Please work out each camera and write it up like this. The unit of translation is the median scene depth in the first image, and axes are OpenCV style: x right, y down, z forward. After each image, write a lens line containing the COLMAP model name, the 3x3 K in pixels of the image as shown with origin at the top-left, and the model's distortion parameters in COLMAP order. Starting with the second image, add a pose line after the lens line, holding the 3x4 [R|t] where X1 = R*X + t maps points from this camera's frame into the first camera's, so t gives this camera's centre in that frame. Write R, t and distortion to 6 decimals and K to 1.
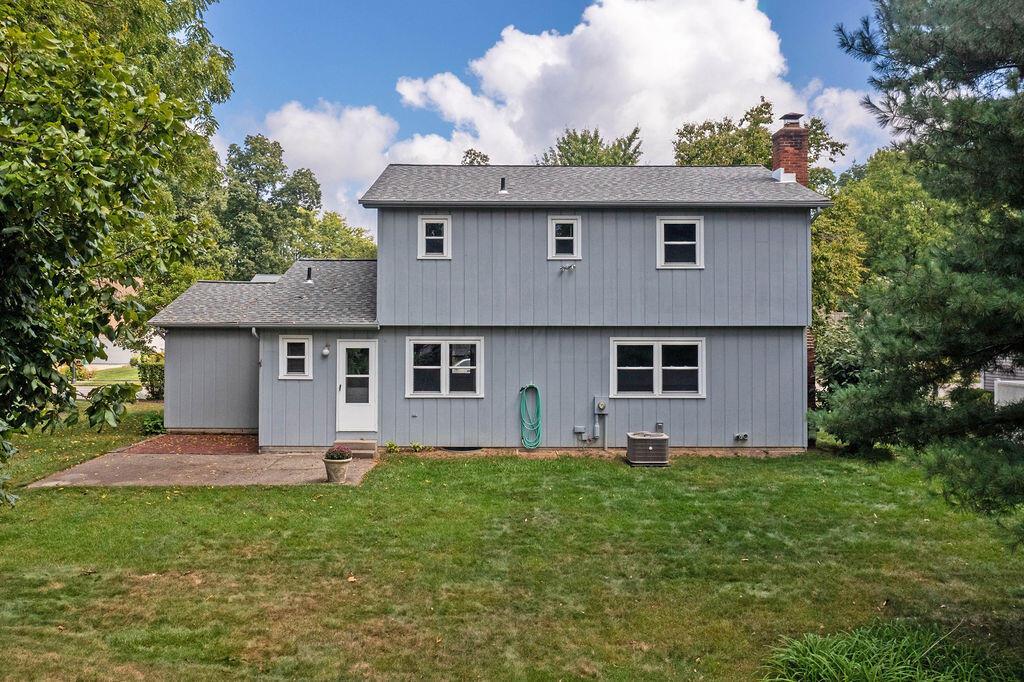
lens RADIAL K [[826.7, 0, 506.3], [0, 826.7, 341.5], [0, 0, 1]] dist [-0.001363, 0.000240]
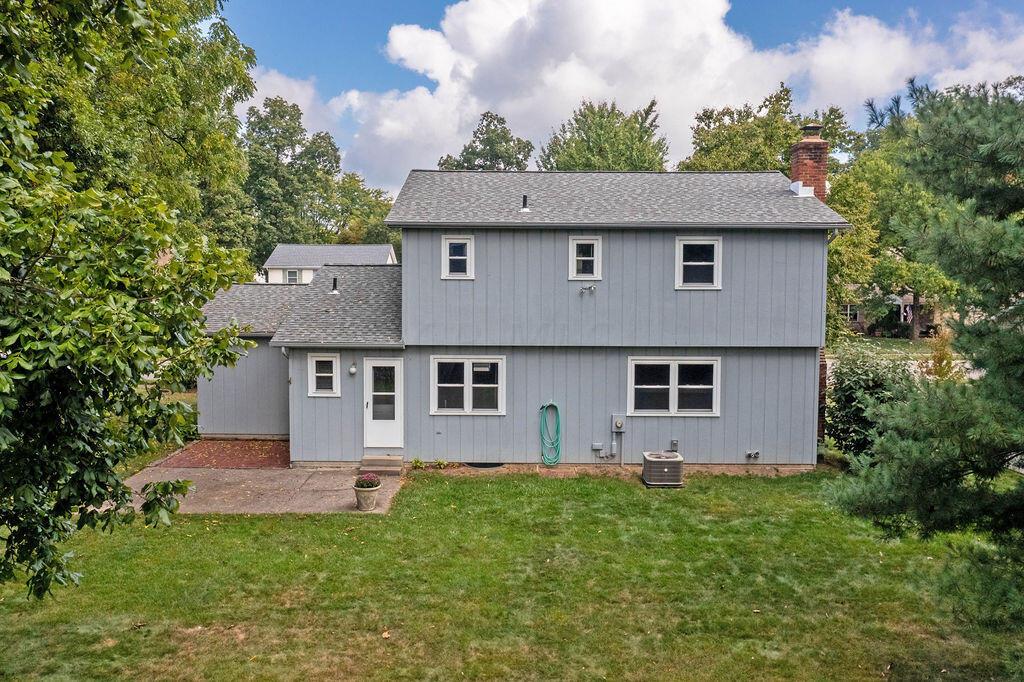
lens RADIAL K [[802.5, 0, 512.0], [0, 802.5, 341.0], [0, 0, 1]] dist [0.001396, -0.004283]
pose [[0.999951, 0.006723, -0.007219, -0.012383], [-0.006080, 0.996301, 0.085715, -0.111043], [0.007769, -0.085667, 0.996294, 0.004097]]
